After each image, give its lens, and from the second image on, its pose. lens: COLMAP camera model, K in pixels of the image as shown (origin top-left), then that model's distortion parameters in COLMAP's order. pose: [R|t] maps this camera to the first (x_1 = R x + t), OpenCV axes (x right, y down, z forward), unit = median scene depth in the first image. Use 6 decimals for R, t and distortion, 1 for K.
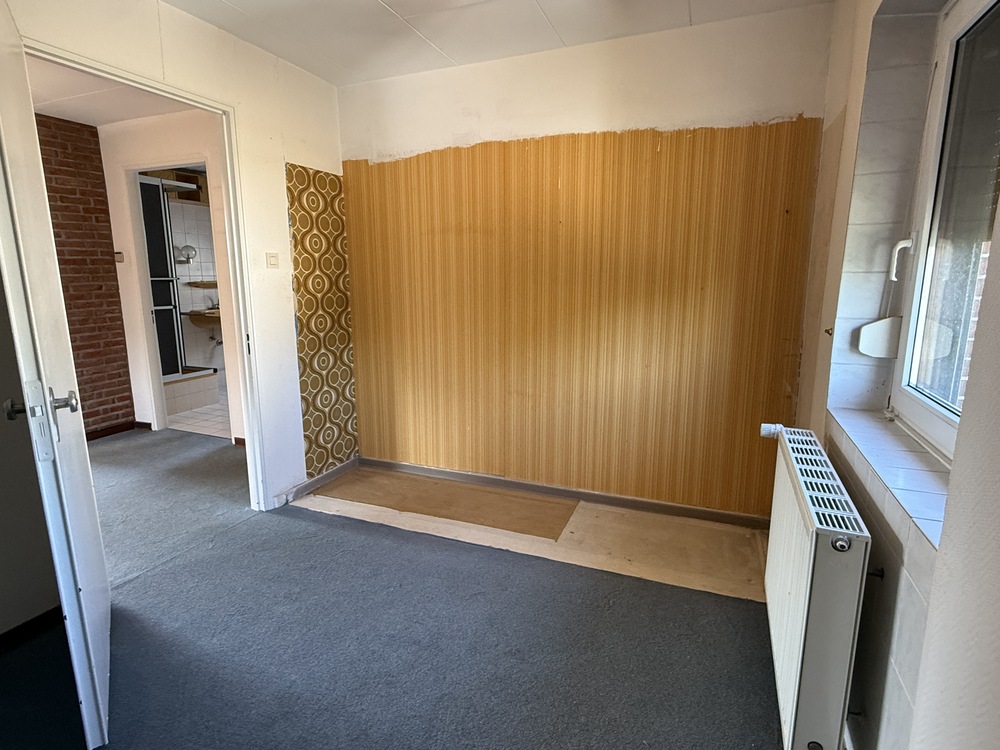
lens RADIAL K [[531.1, 0, 499.6], [0, 531.1, 372.6], [0, 0, 1]] dist [-0.000311, -0.000445]
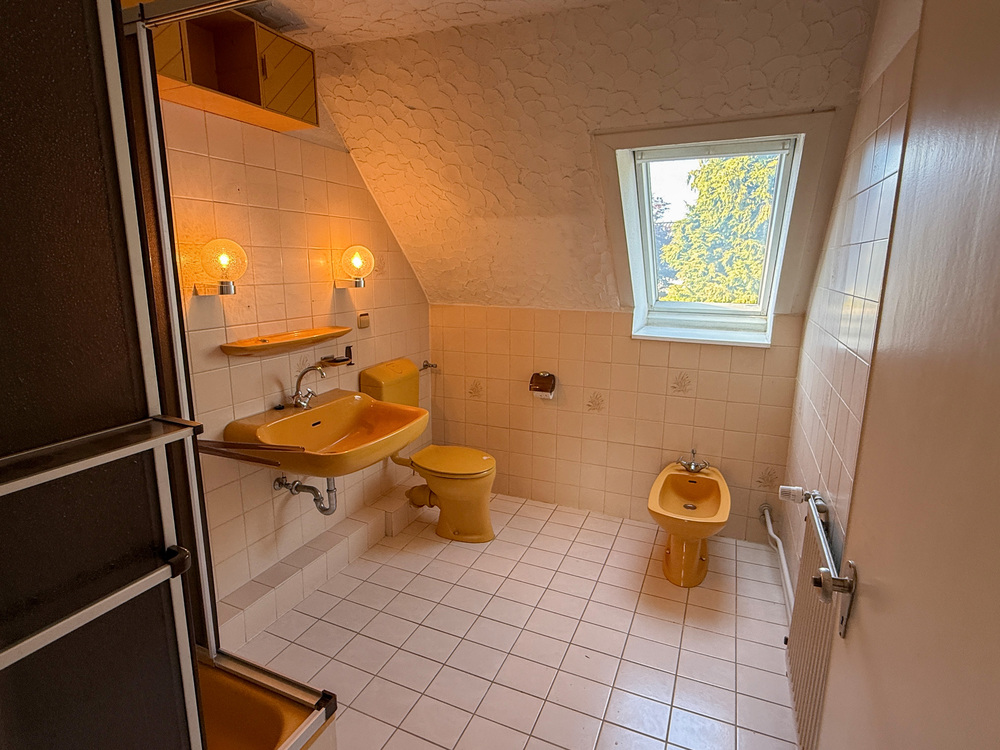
lens RADIAL K [[531.1, 0, 499.9], [0, 531.1, 376.0], [0, 0, 1]] dist [-0.000311, -0.000445]
pose [[0.999870, 0.009521, -0.013015, -0.394575], [-0.009147, 0.999551, 0.028517, -0.156185], [0.013280, -0.028394, 0.999509, 0.649549]]
